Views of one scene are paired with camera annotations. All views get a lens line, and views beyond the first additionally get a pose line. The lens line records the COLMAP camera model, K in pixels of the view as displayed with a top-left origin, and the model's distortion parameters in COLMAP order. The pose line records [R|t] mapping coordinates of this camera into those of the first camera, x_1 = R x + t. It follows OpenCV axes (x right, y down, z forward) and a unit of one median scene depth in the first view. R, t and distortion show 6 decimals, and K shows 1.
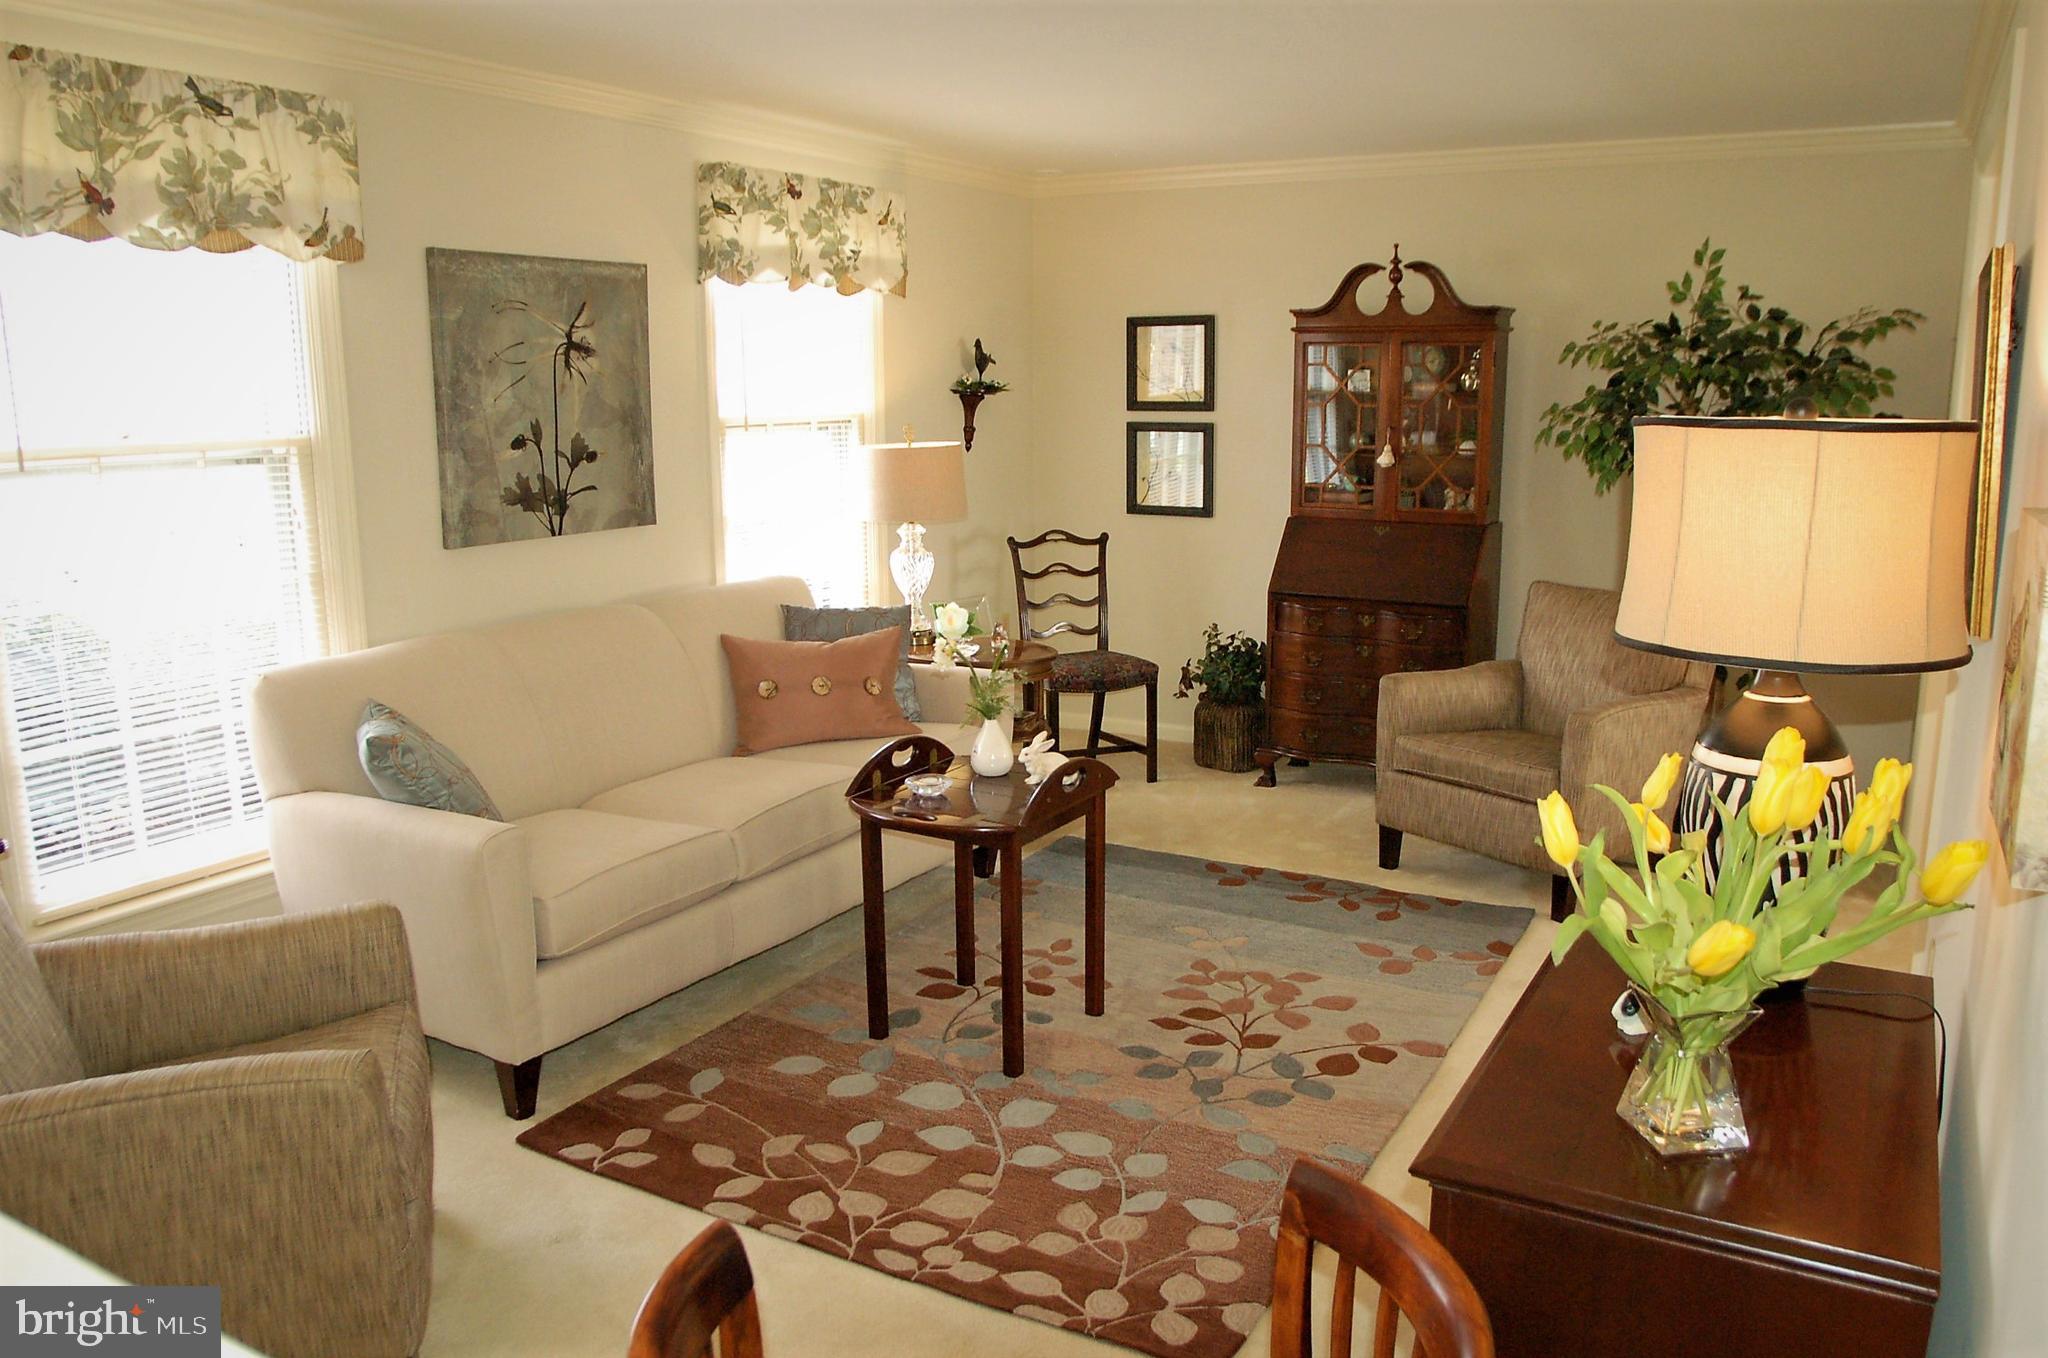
lens RADIAL K [[1532.4, 0, 1036.8], [0, 1532.4, 680.2], [0, 0, 1]] dist [-0.099419, 0.060701]
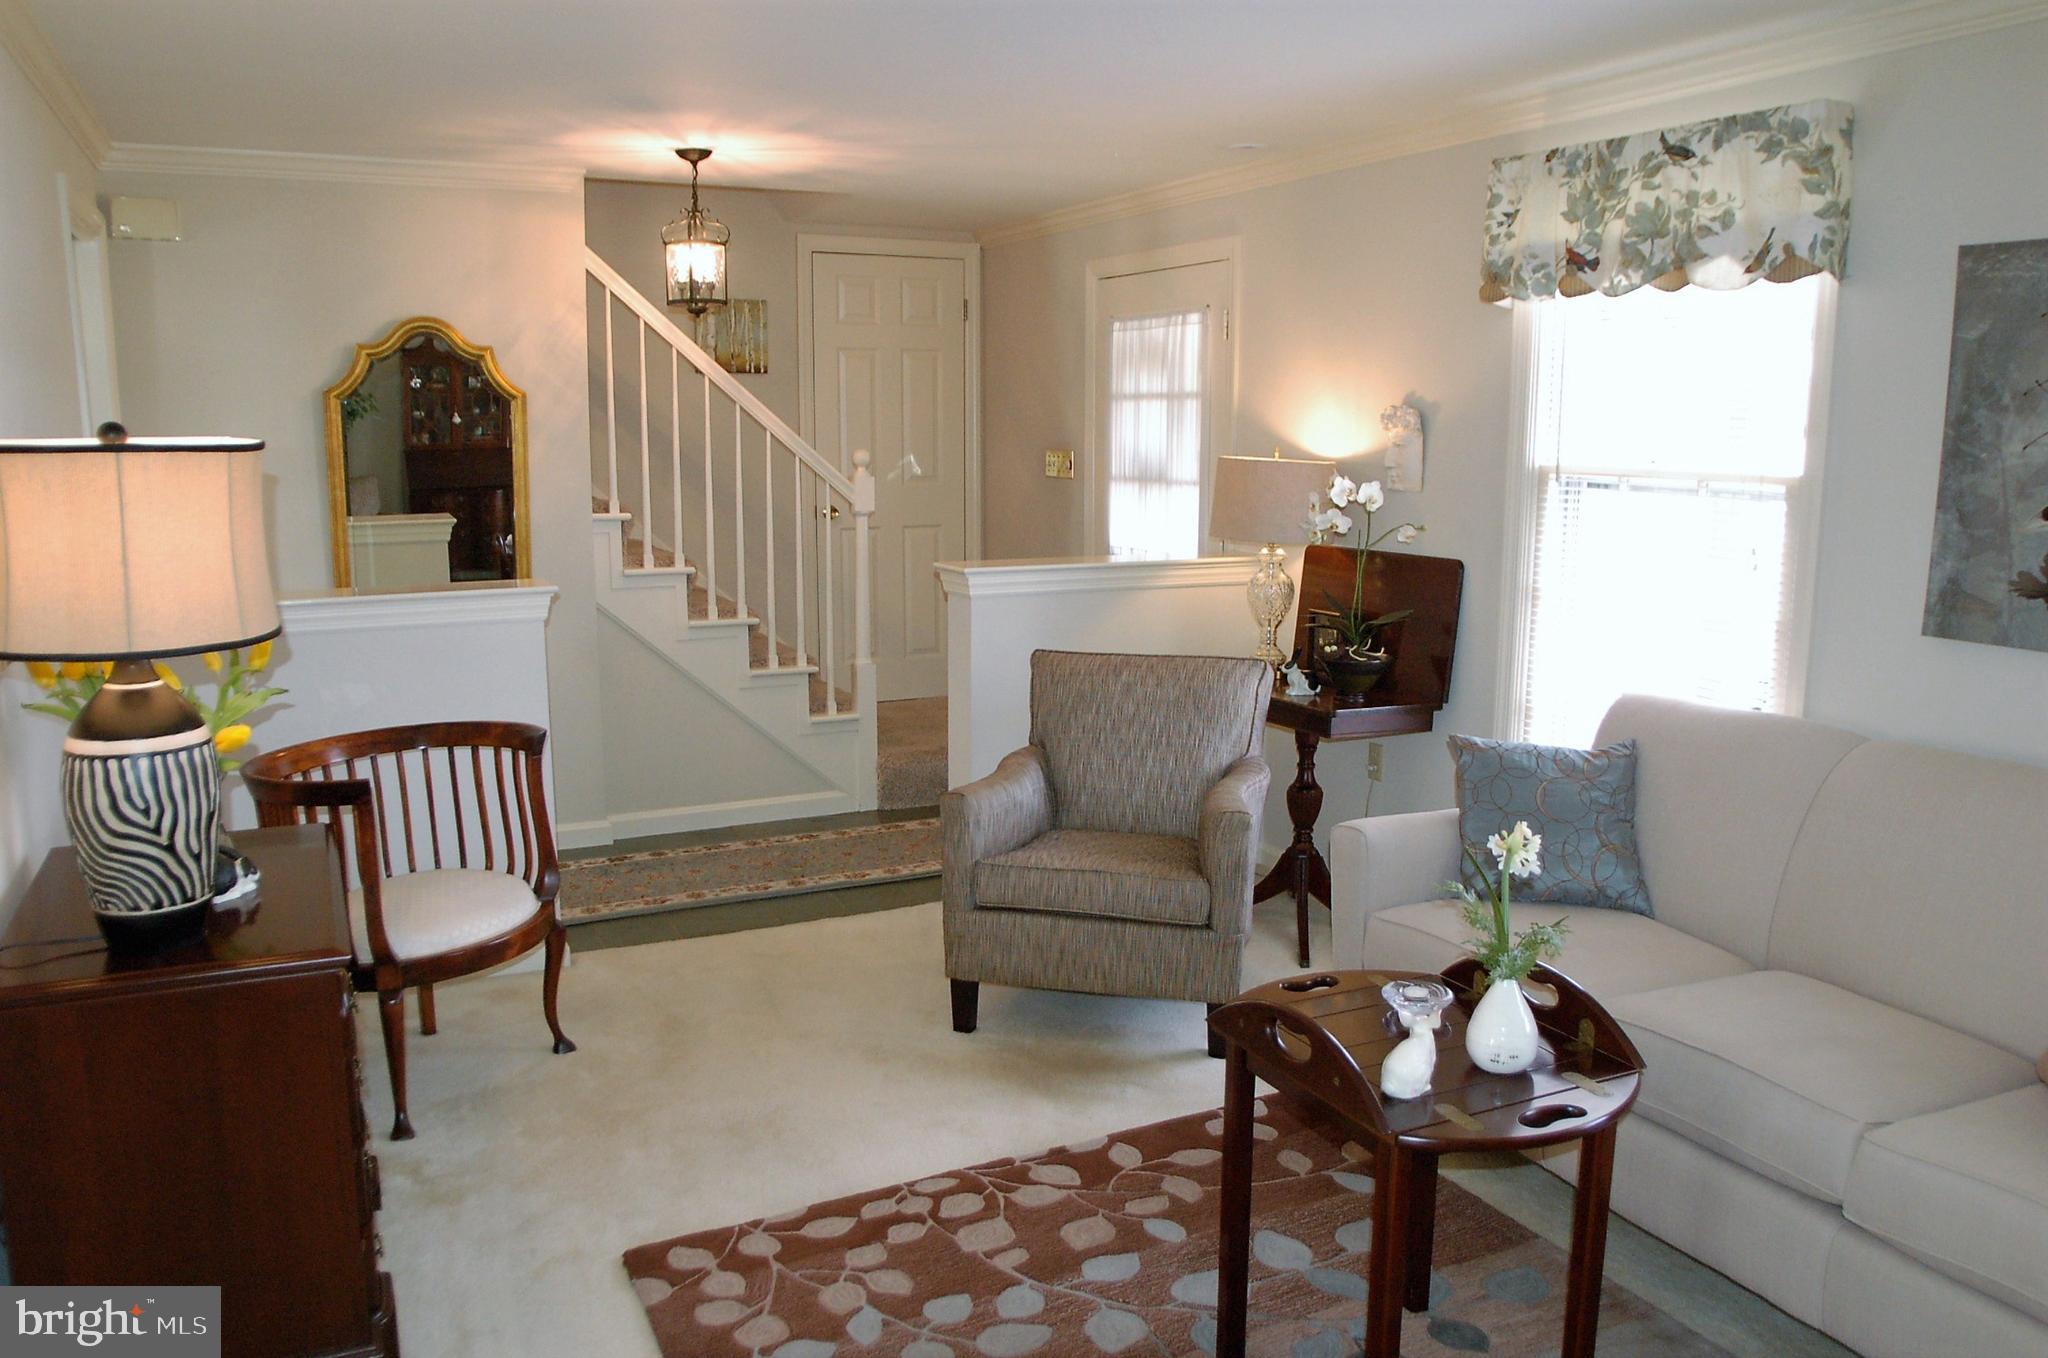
lens RADIAL K [[1532.4, 0, 1036.8], [0, 1532.4, 680.2], [0, 0, 1]] dist [-0.099419, 0.060701]
pose [[-0.555385, 0.140887, -0.819572, 0.616316], [-0.164245, 0.947547, 0.274187, -0.248233], [0.815213, 0.286890, -0.503113, 1.267015]]
